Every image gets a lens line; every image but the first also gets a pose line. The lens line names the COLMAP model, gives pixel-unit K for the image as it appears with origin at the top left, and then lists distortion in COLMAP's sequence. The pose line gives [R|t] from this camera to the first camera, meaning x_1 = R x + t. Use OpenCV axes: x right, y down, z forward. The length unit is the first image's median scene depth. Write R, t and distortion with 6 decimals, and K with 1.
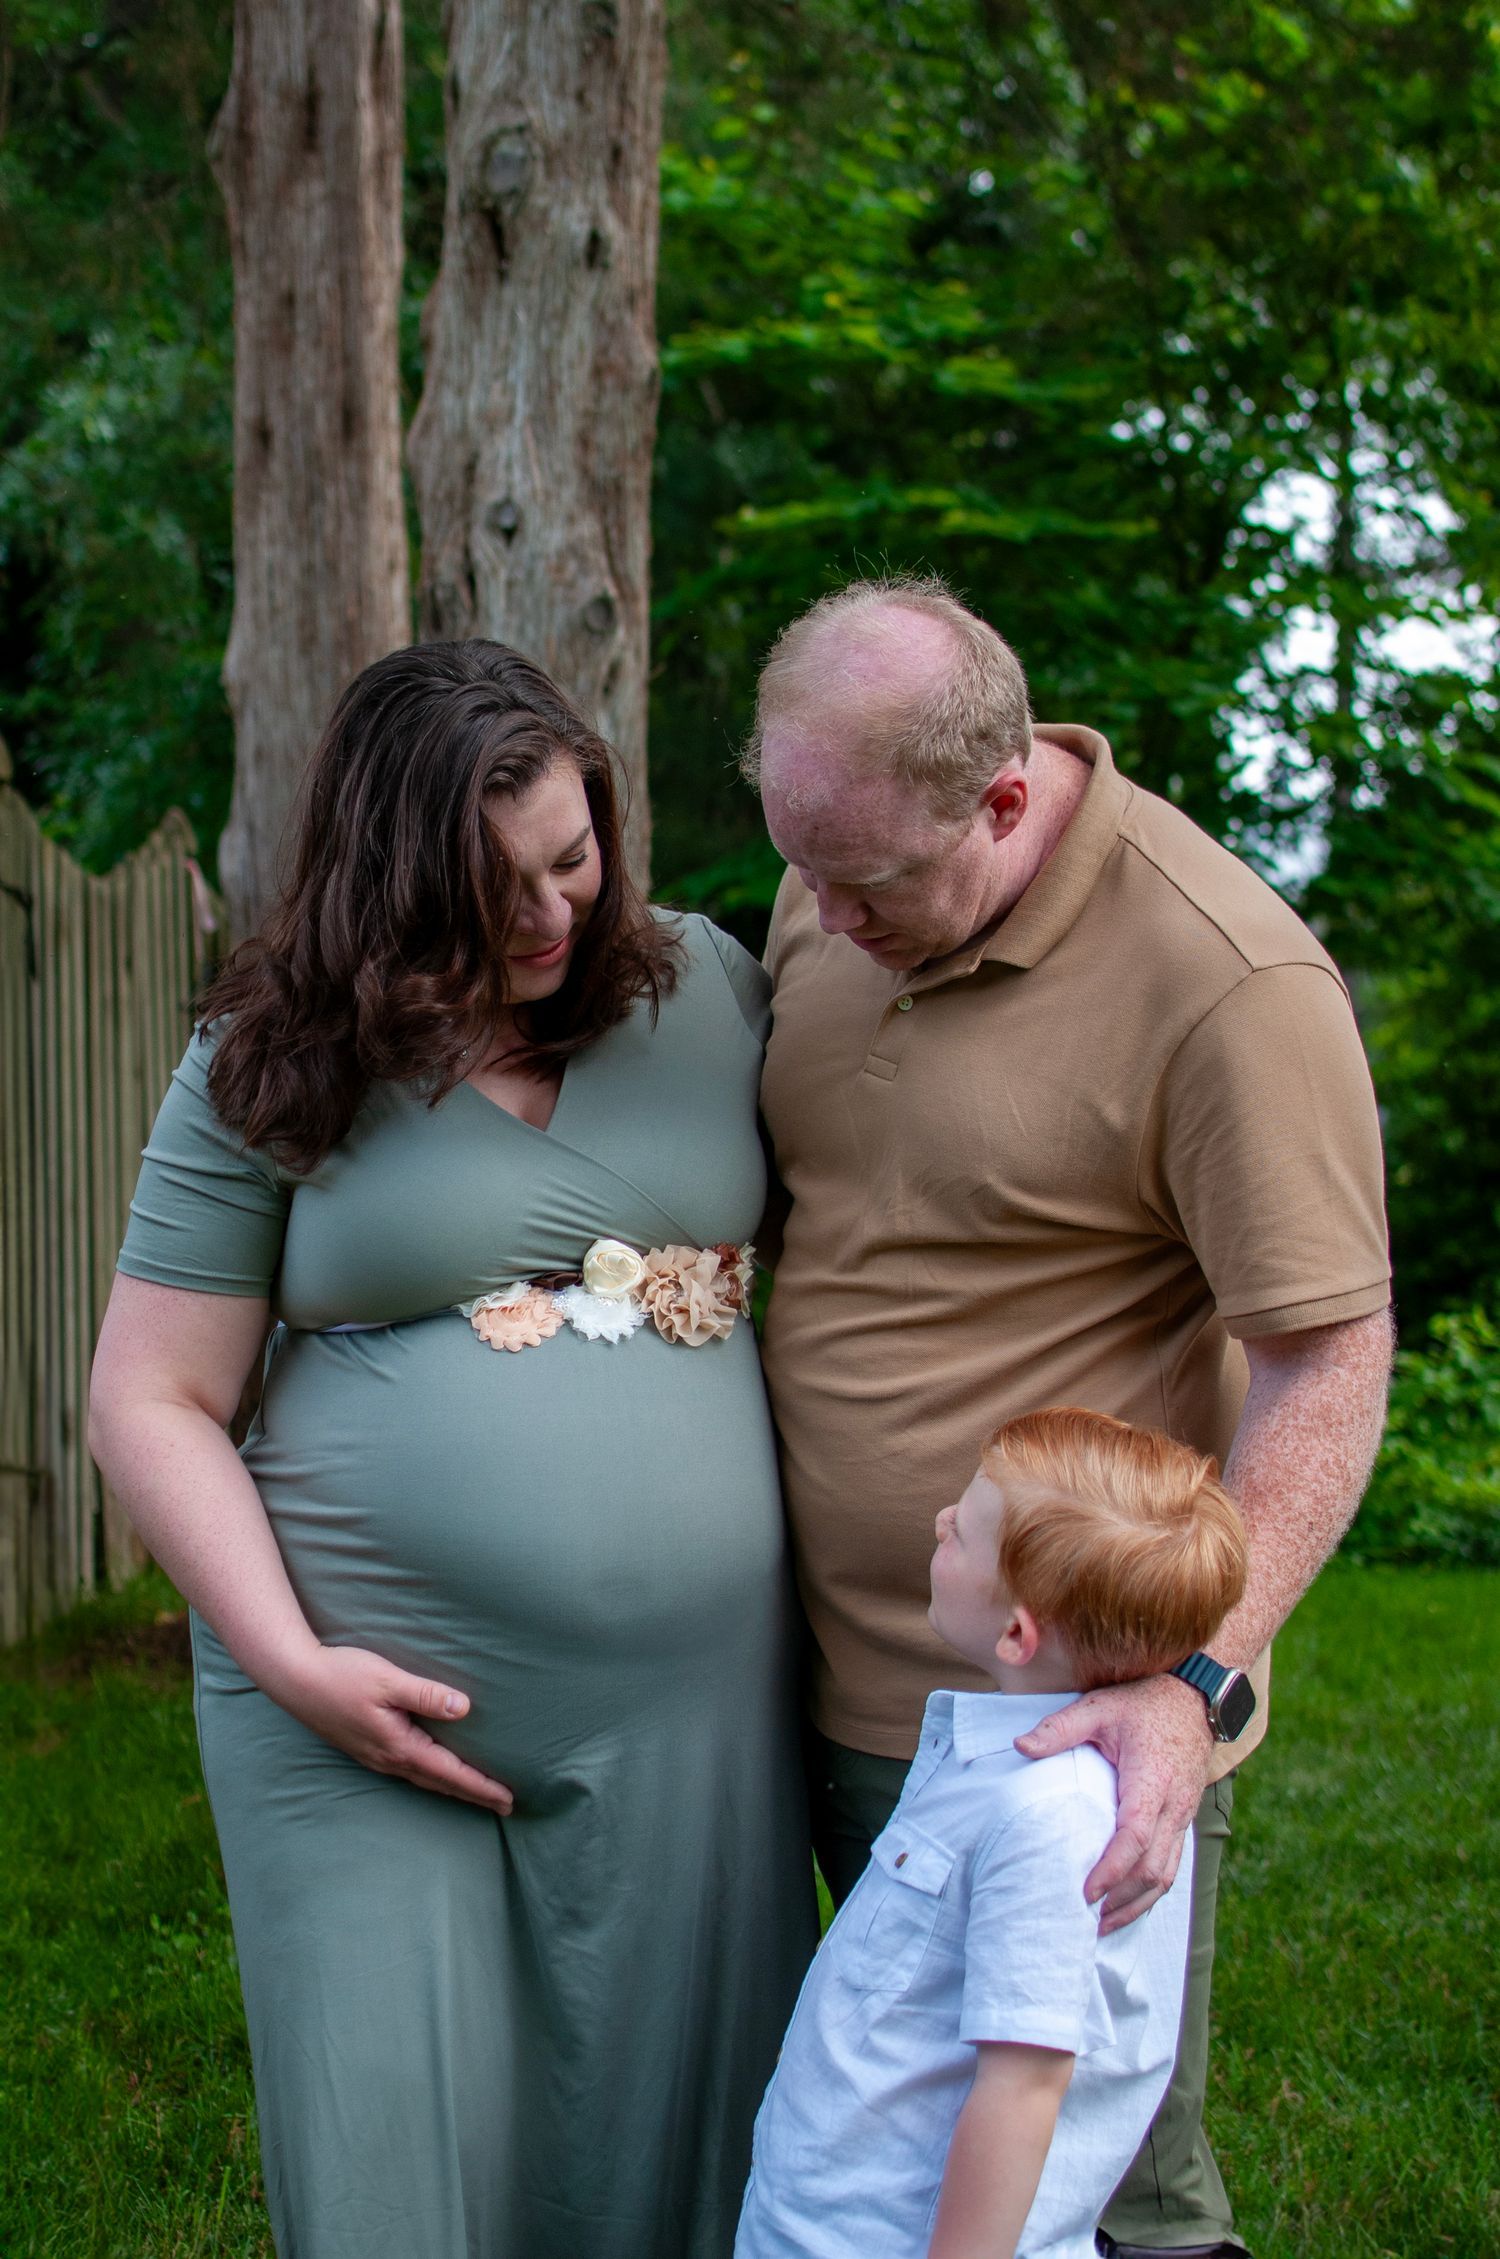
lens RADIAL K [[3258.7, 0, 738.3], [0, 3258.7, 1117.8], [0, 0, 1]] dist [0.000577, 0.000000]
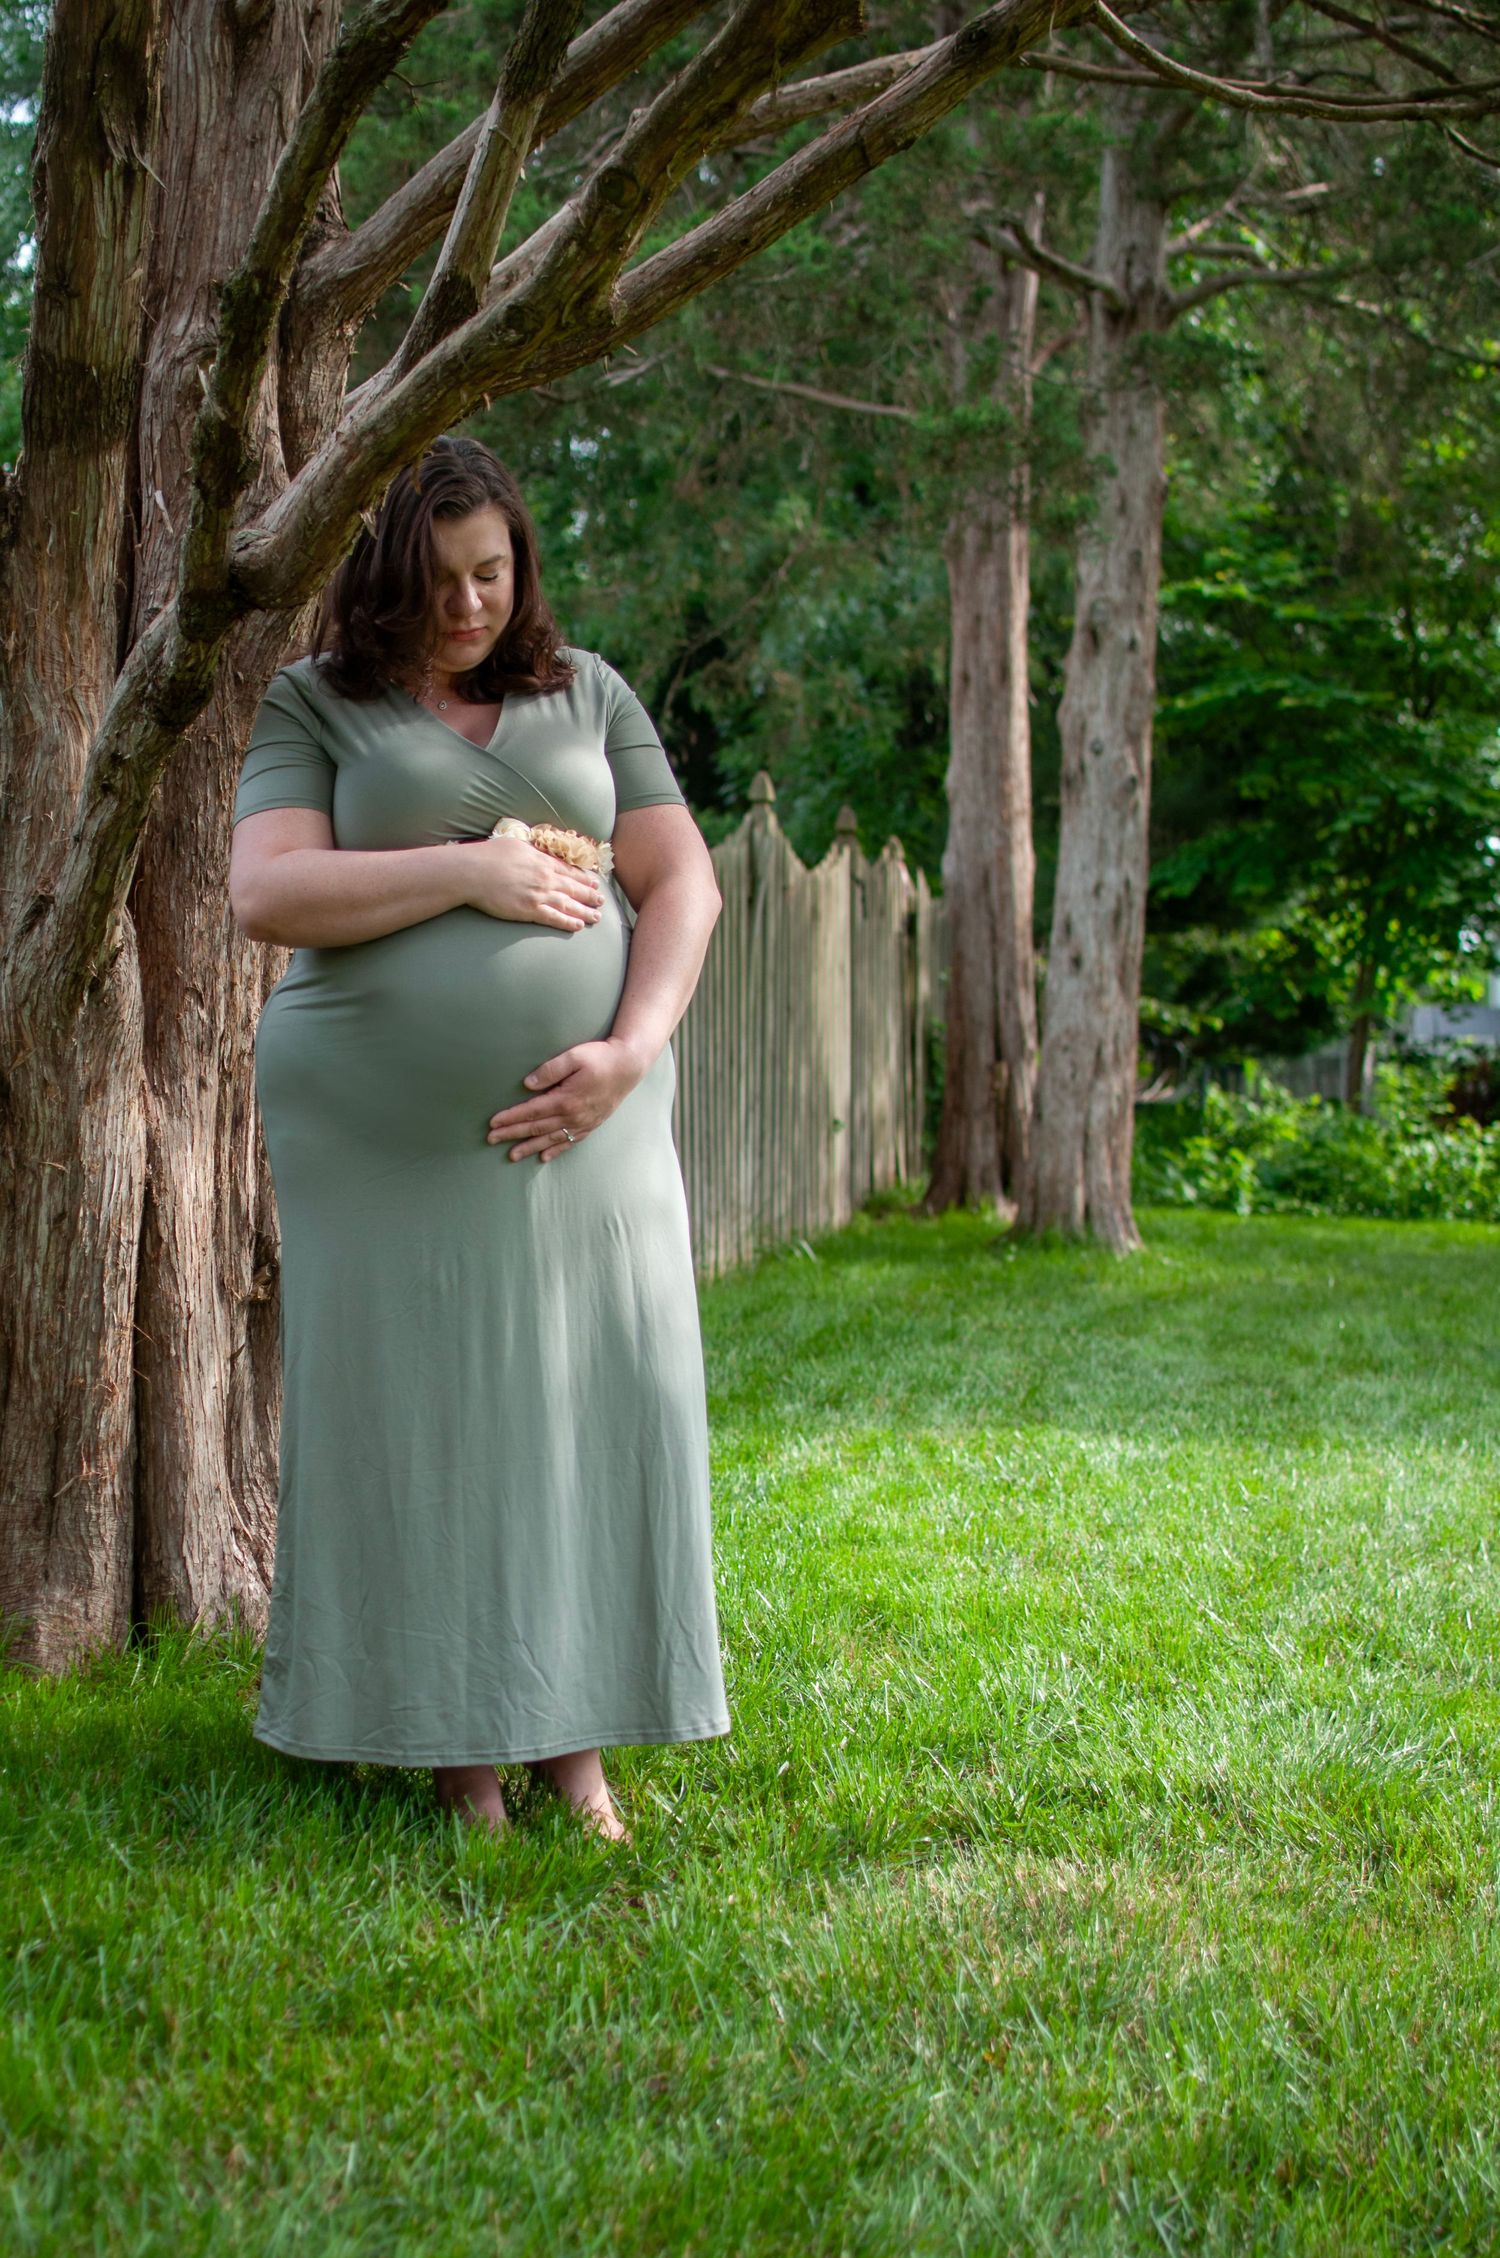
lens RADIAL K [[3257.2, 0, 754.7], [0, 3257.2, 1119.9], [0, 0, 1]] dist [0.000577, 0.000000]
pose [[0.994153, 0.026222, -0.104745, -0.061152], [-0.024797, 0.999582, 0.014884, 0.085360], [0.105091, -0.012199, 0.994388, -1.641626]]
